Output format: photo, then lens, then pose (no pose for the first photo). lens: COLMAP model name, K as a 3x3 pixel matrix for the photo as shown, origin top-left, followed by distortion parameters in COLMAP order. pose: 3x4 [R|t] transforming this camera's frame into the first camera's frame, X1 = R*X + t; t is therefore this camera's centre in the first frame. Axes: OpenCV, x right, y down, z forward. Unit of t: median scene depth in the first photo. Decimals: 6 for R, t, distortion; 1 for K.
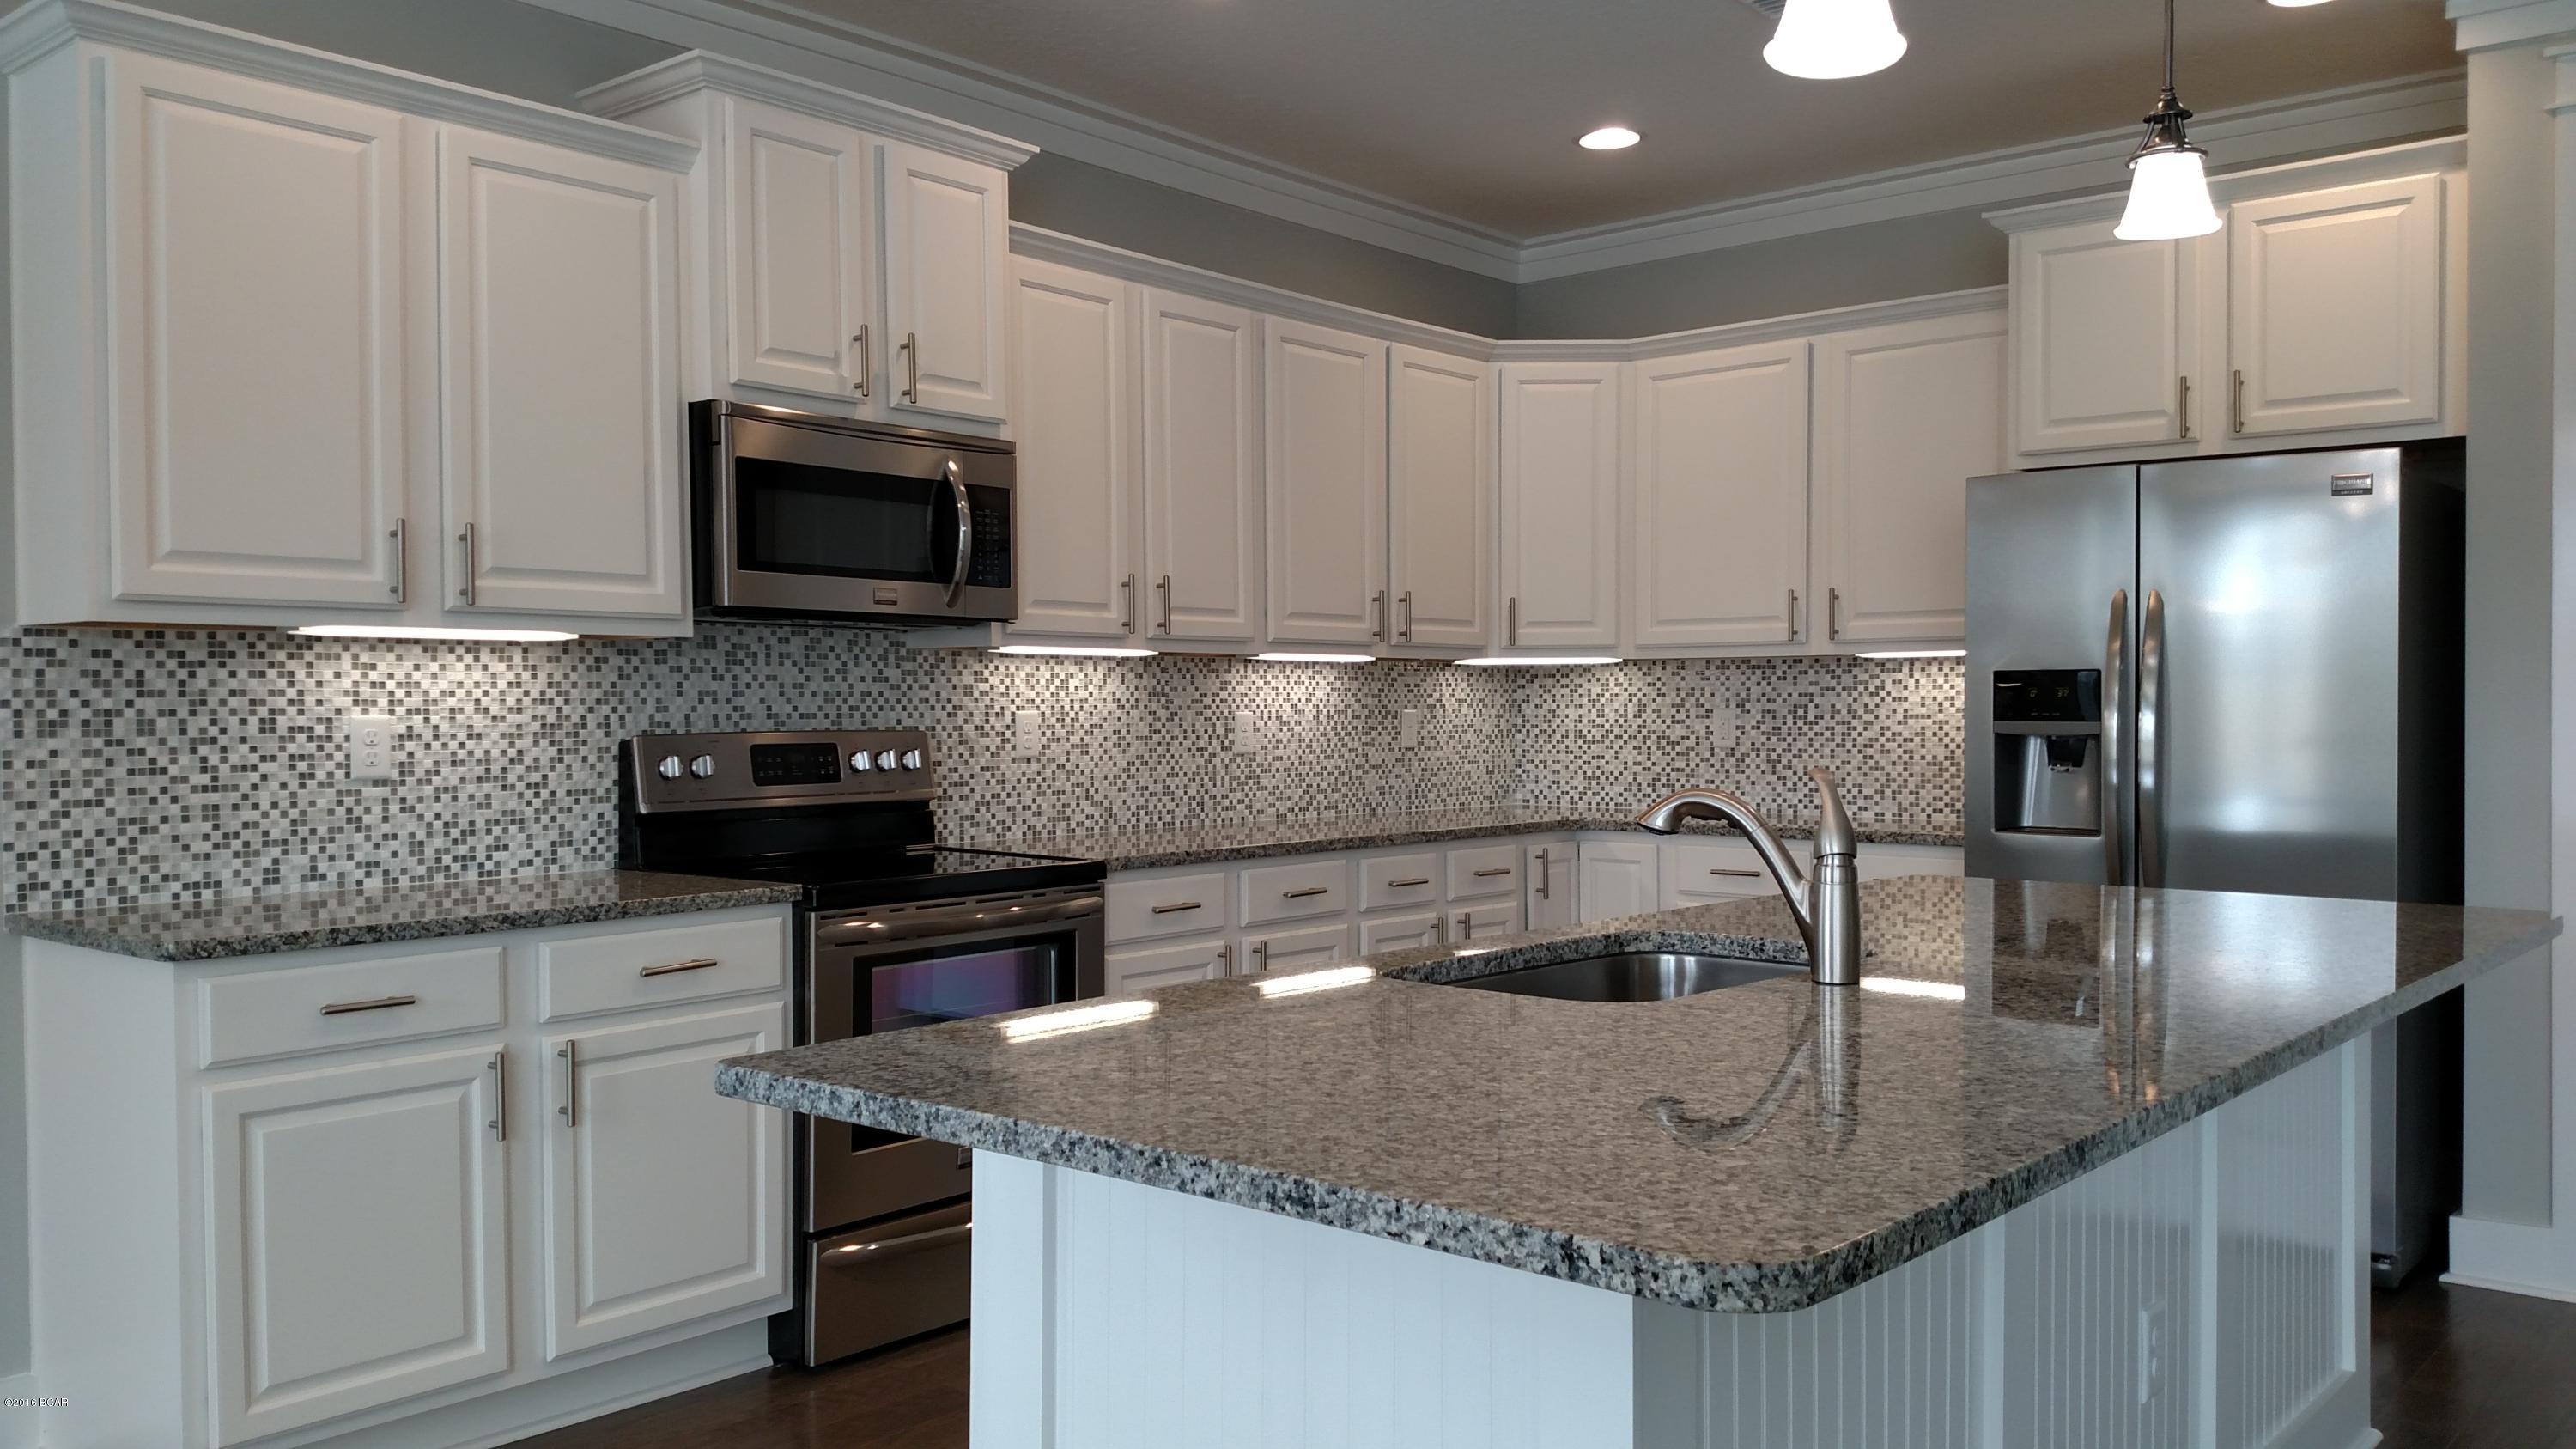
lens RADIAL K [[1984.0, 0, 1292.4], [0, 1984.0, 761.1], [0, 0, 1]] dist [0.175872, -0.330405]
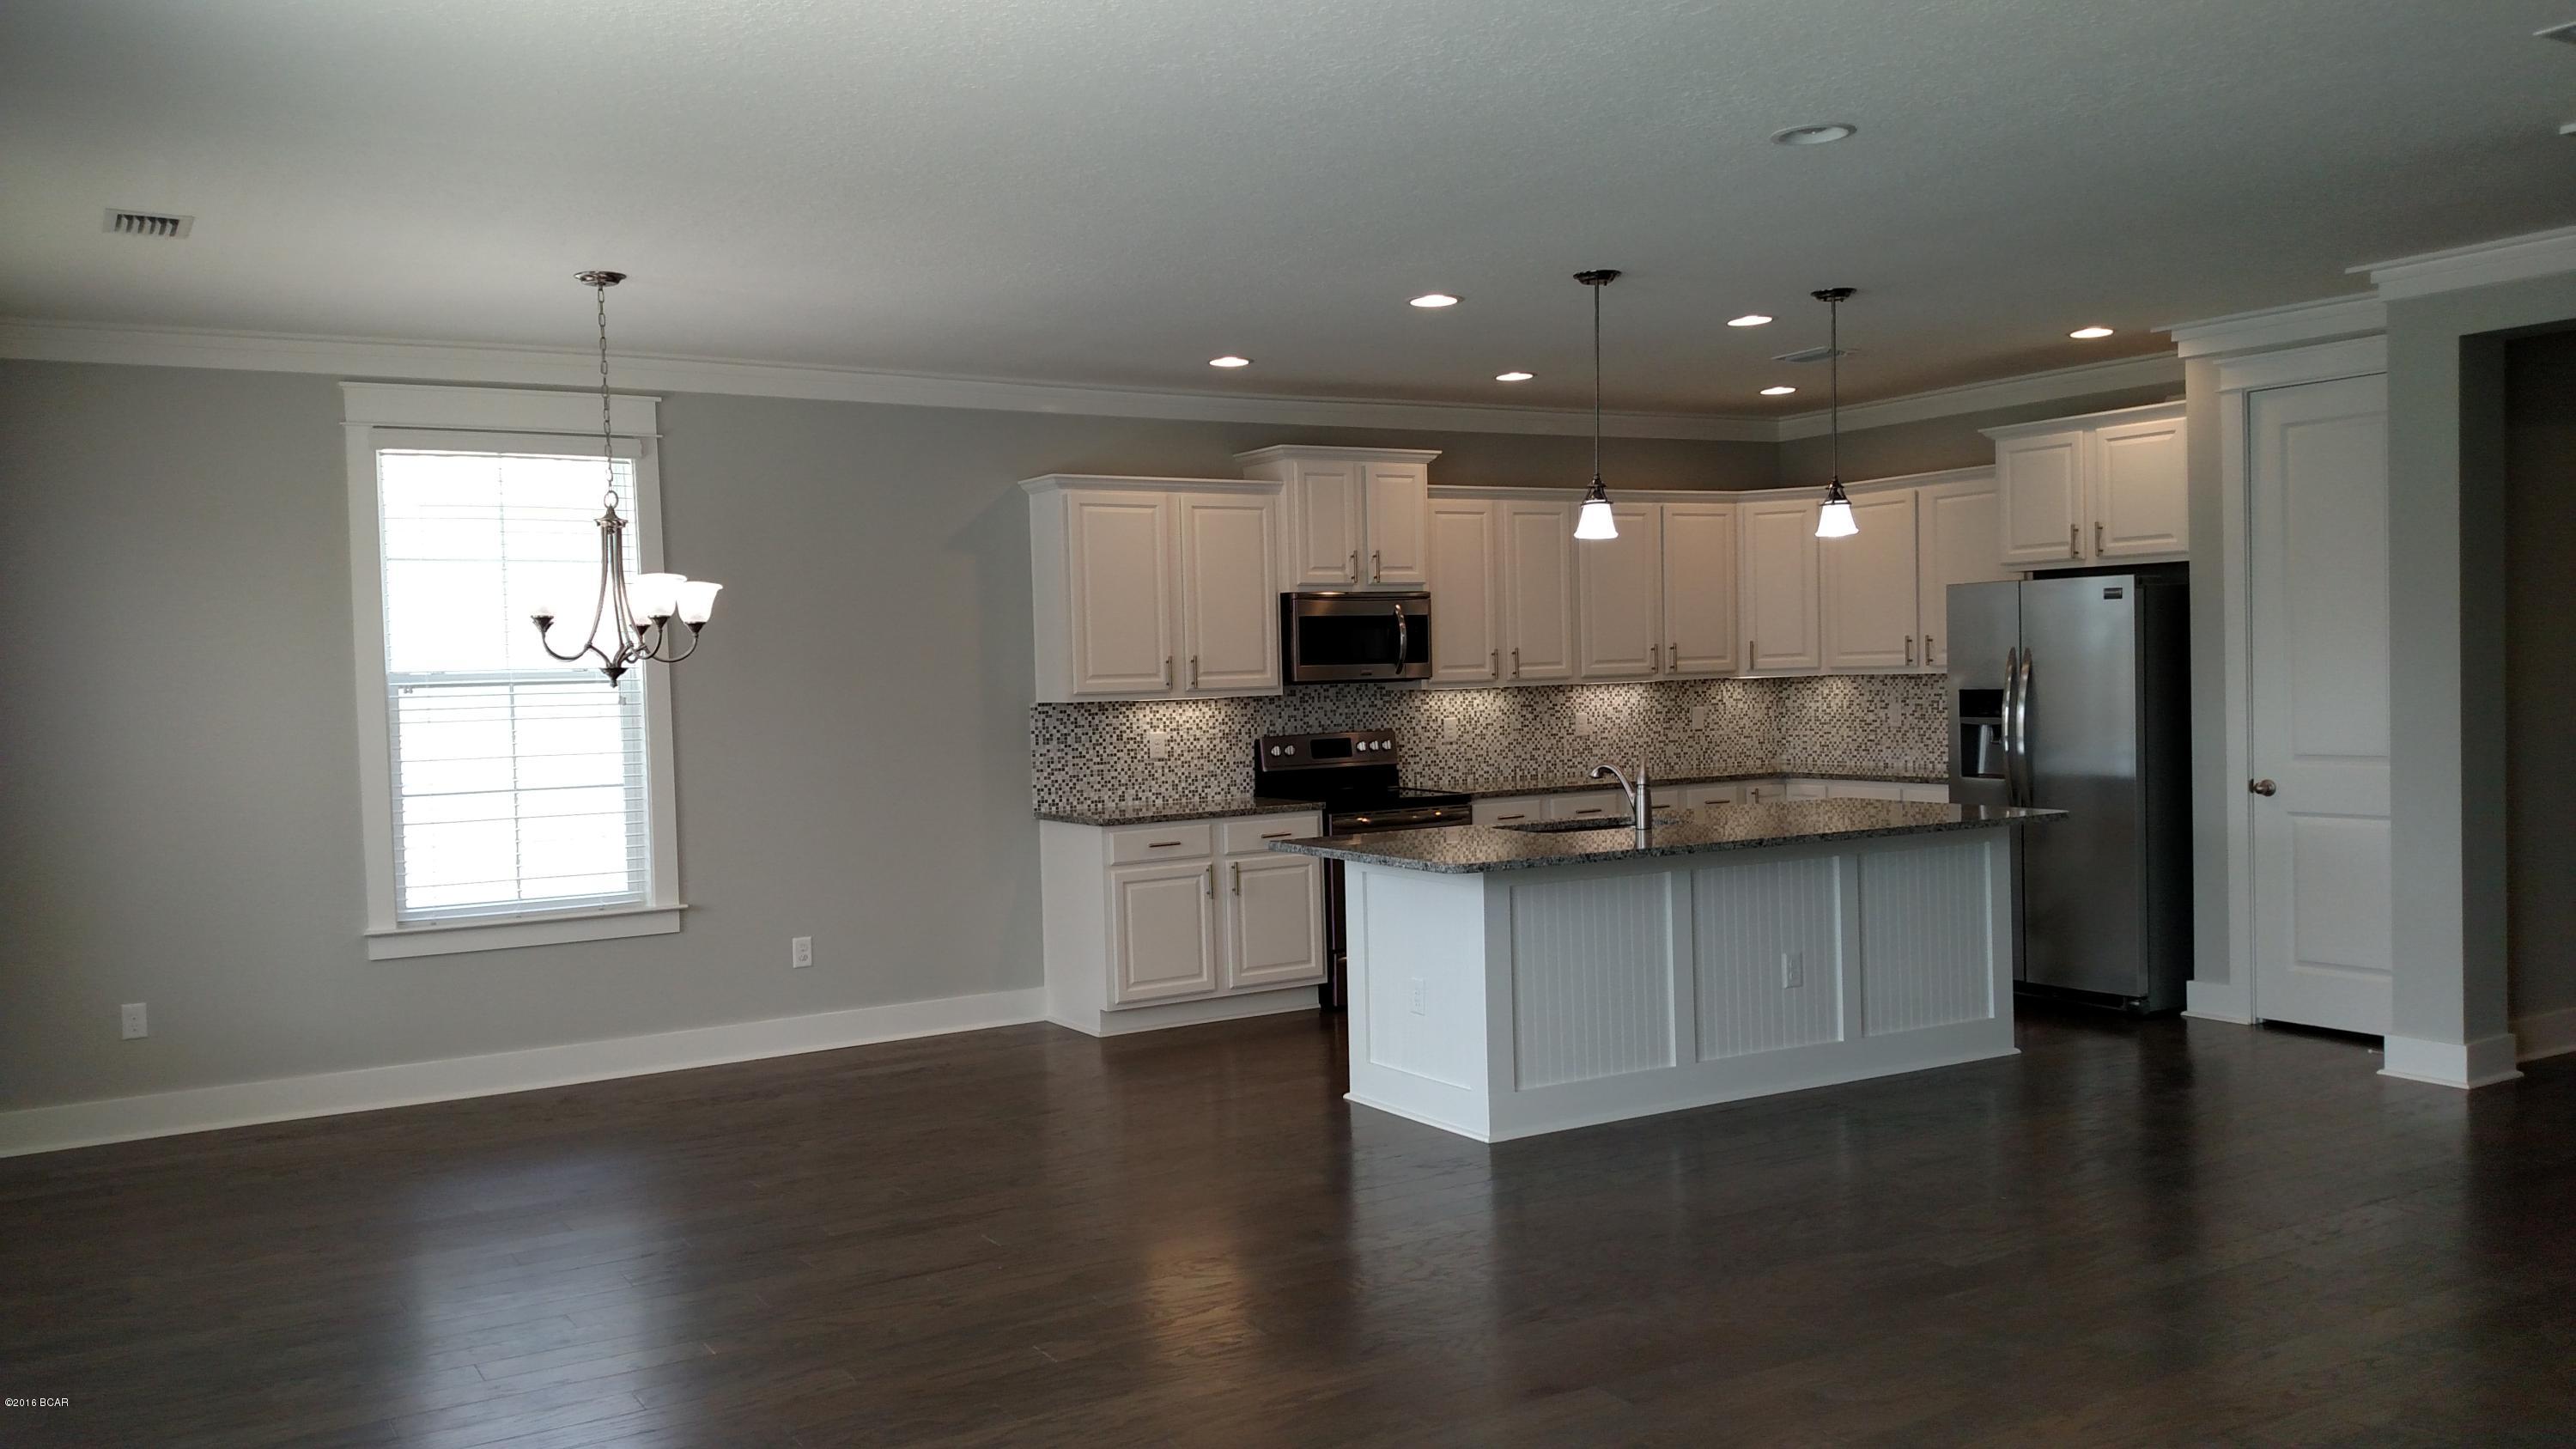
lens RADIAL K [[1984.0, 0, 1292.4], [0, 1984.0, 761.1], [0, 0, 1]] dist [0.175872, -0.330405]
pose [[0.948638, -0.007858, -0.316265, 0.389231], [0.015505, 0.999645, 0.021670, -0.032000], [0.315983, -0.025461, 0.948423, -1.042273]]
